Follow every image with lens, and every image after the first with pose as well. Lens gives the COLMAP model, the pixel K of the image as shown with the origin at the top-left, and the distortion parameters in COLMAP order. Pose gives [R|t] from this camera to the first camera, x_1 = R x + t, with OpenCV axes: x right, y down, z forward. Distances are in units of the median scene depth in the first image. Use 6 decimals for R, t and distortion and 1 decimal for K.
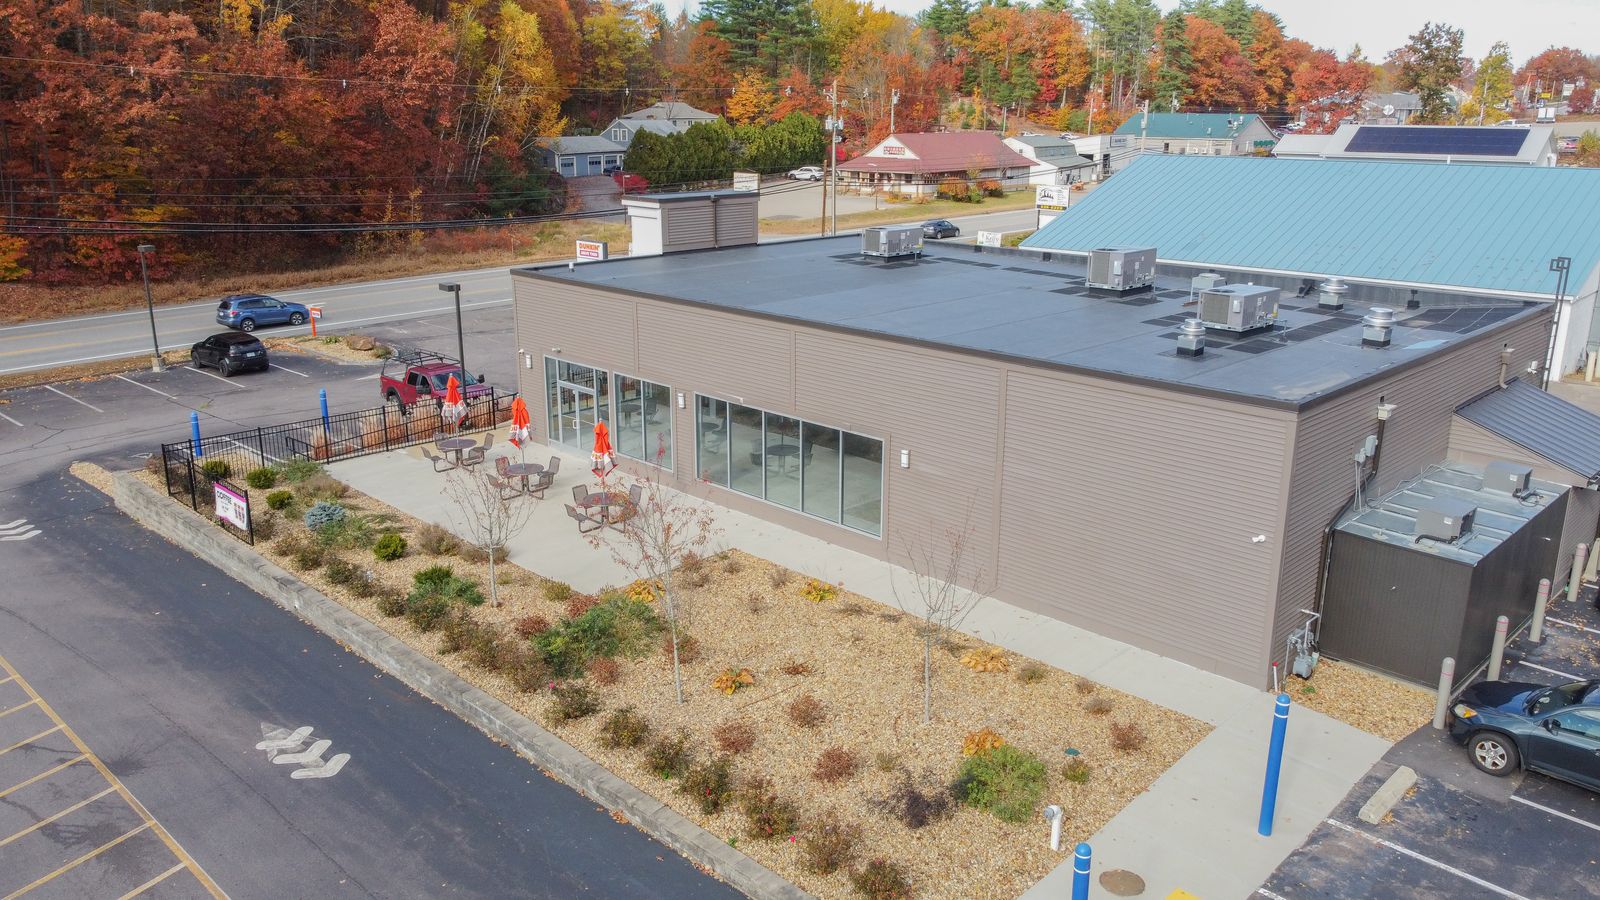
lens RADIAL K [[1213.9, 0, 797.3], [0, 1213.9, 441.4], [0, 0, 1]] dist [0.001659, -0.008067]
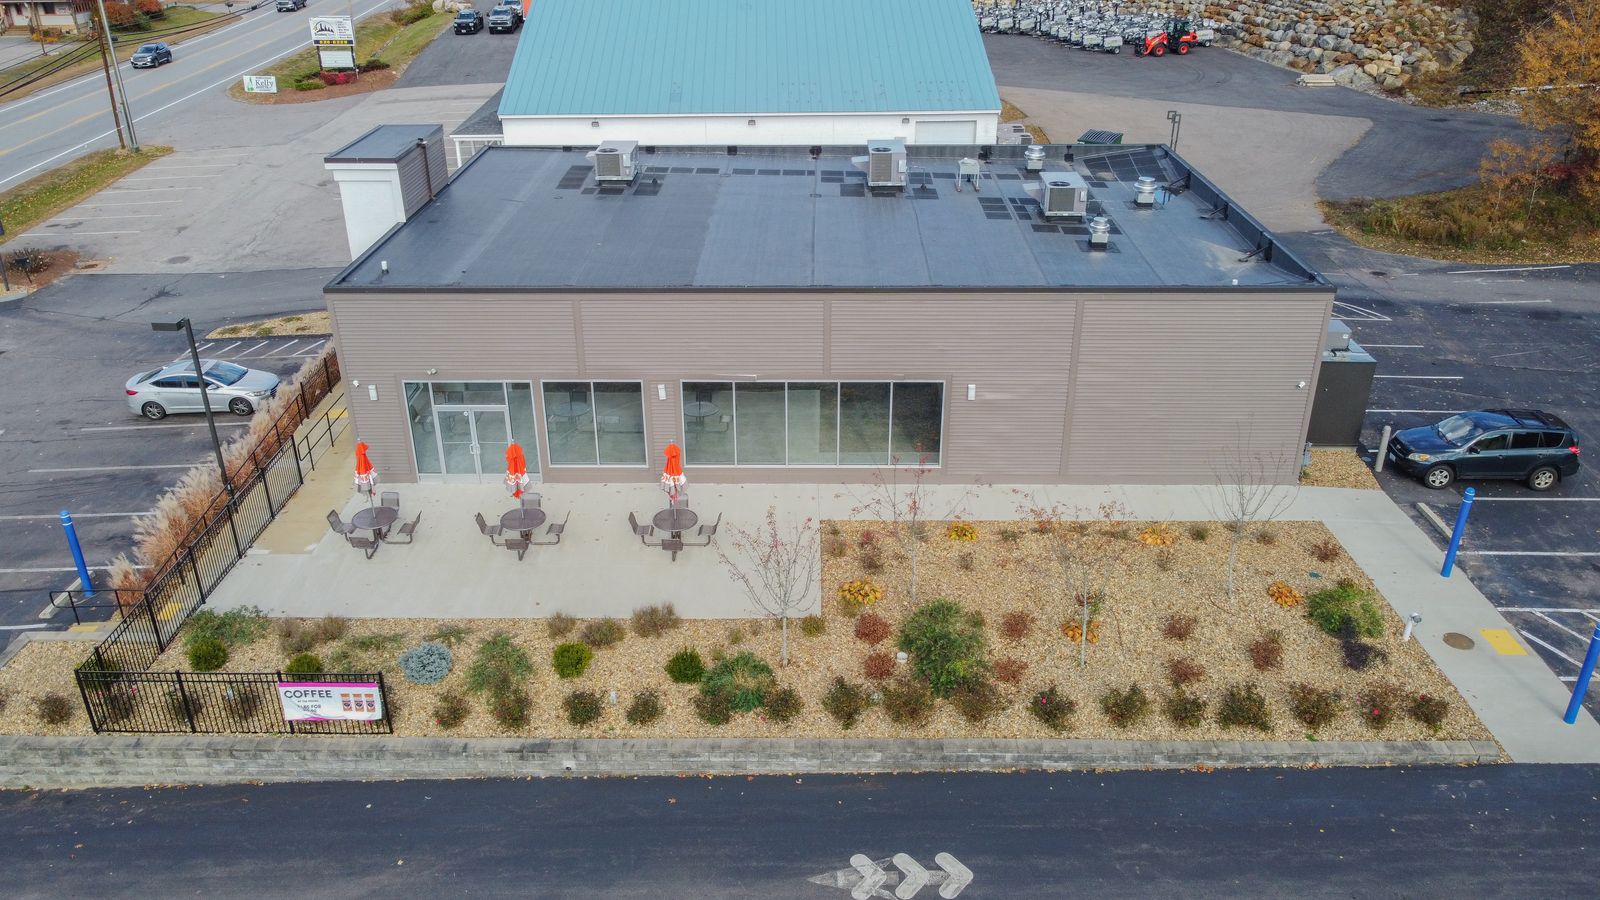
lens RADIAL K [[1213.9, 0, 797.3], [0, 1213.9, 441.4], [0, 0, 1]] dist [0.001659, -0.008067]
pose [[0.719692, -0.309684, 0.621402, -0.811211], [0.193085, 0.948980, 0.249311, -0.278862], [-0.666905, -0.059444, 0.742768, 0.301805]]
